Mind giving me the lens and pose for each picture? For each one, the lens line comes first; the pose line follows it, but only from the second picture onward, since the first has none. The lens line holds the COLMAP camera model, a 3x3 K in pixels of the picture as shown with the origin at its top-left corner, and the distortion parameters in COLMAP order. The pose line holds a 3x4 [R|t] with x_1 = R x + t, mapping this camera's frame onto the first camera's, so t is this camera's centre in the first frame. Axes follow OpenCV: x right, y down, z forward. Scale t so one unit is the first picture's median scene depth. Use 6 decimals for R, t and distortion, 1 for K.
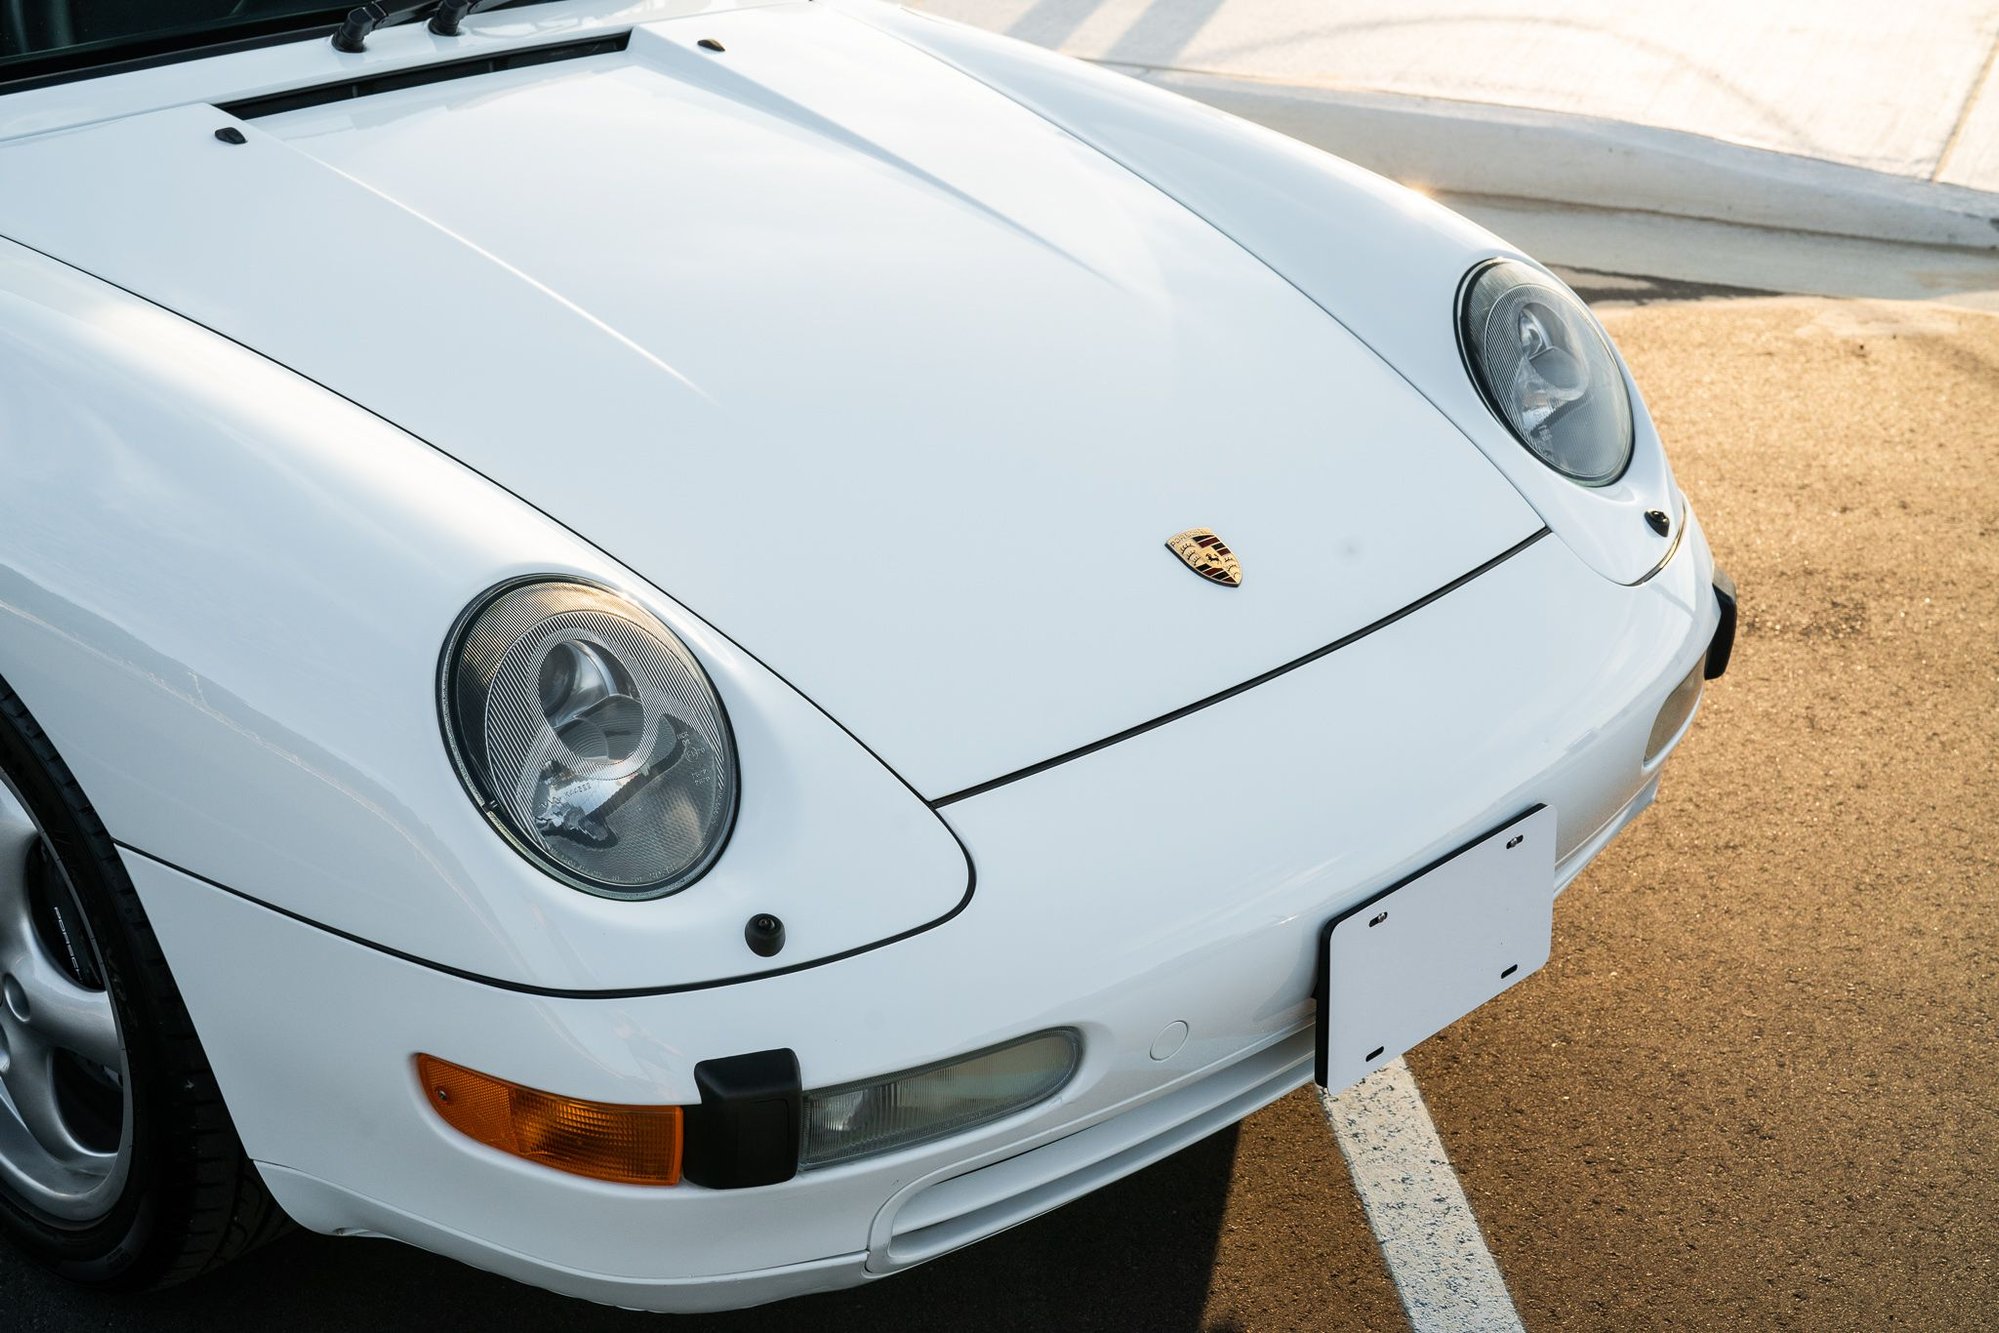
lens RADIAL K [[2898.8, 0, 1000.7], [0, 2898.8, 668.2], [0, 0, 1]] dist [0.003597, 0.000000]
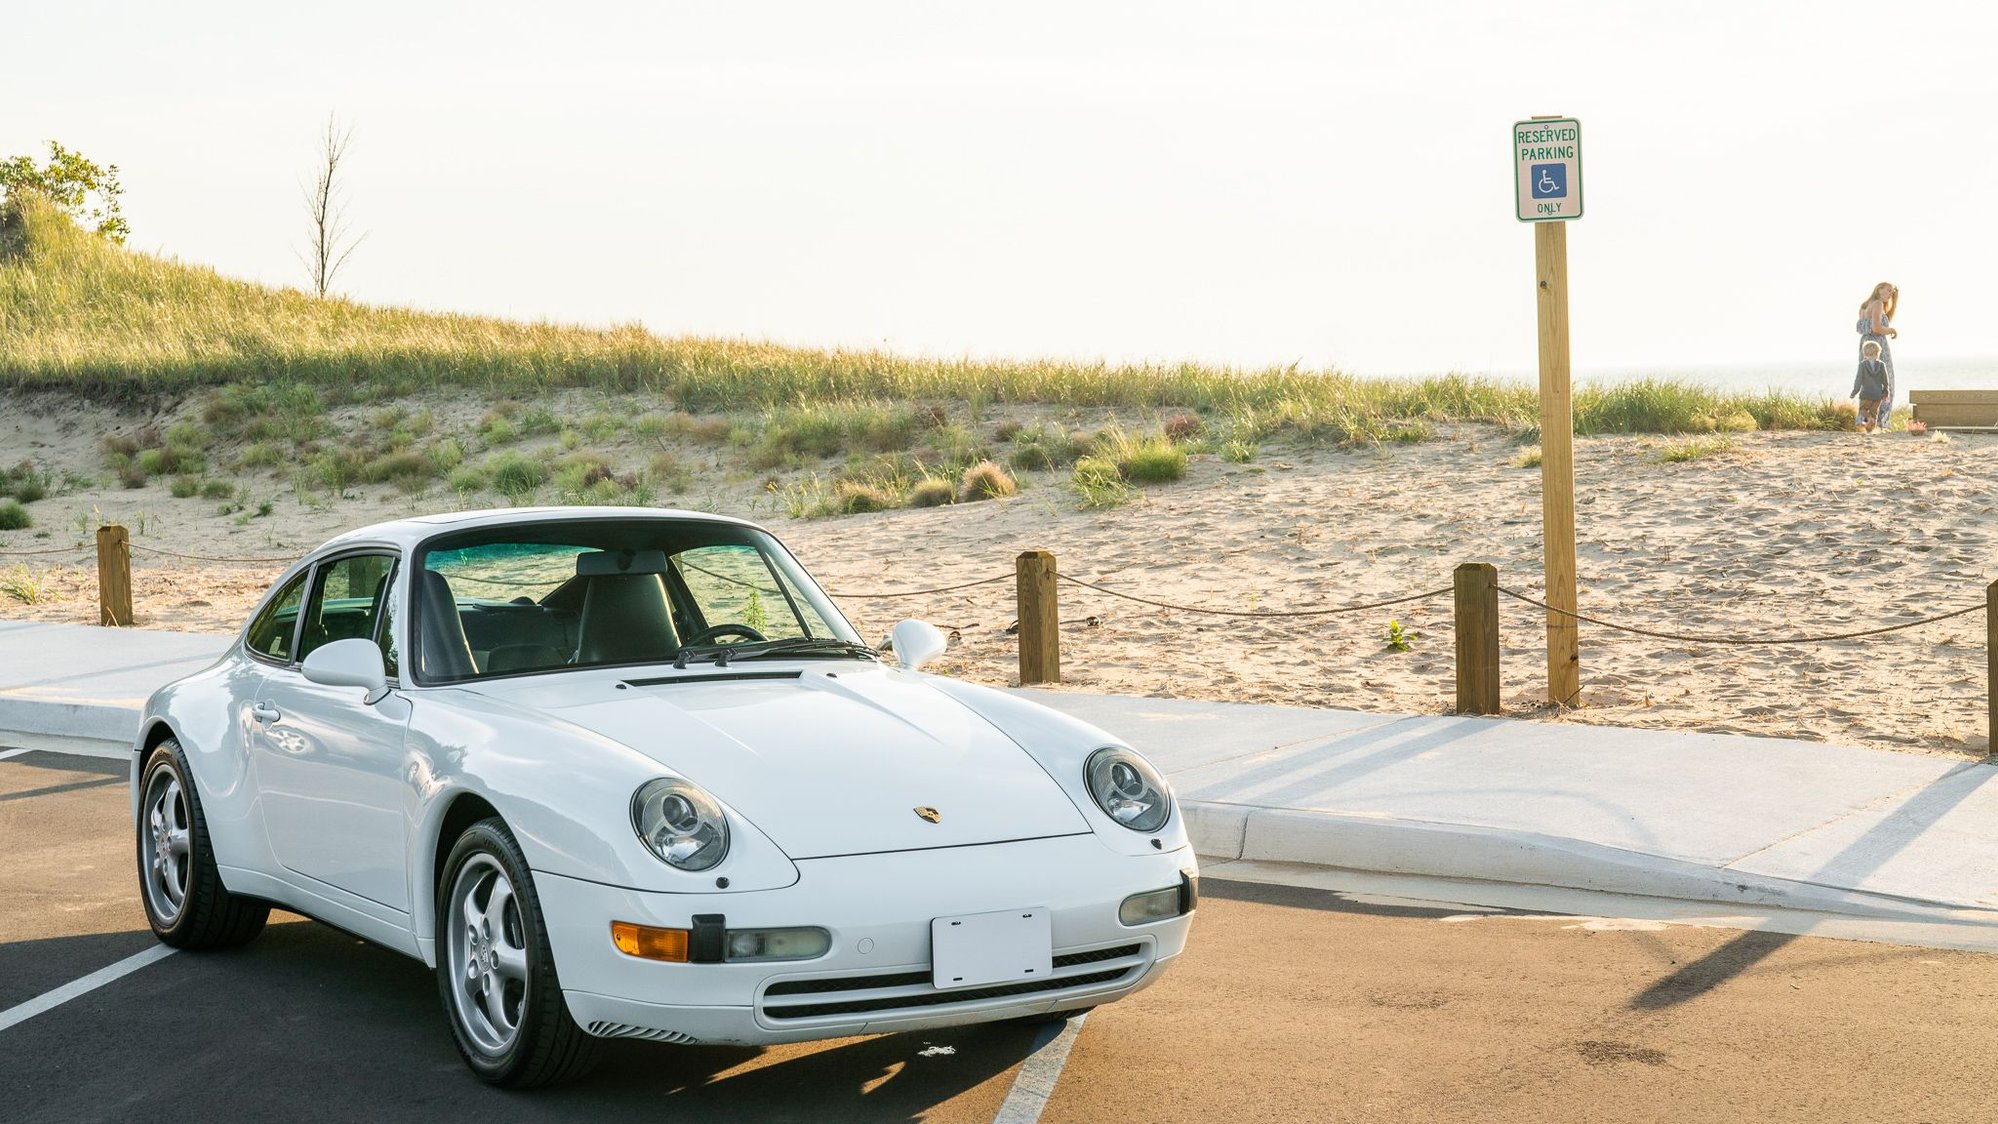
lens RADIAL K [[3046.2, 0, 987.6], [0, 3046.2, 552.6], [0, 0, 1]] dist [0.025847, 0.000000]
pose [[0.975431, 0.000107, -0.220305, 0.874013], [-0.079565, 0.932675, -0.351834, 0.849811], [0.205435, 0.360718, 0.909769, -1.941053]]
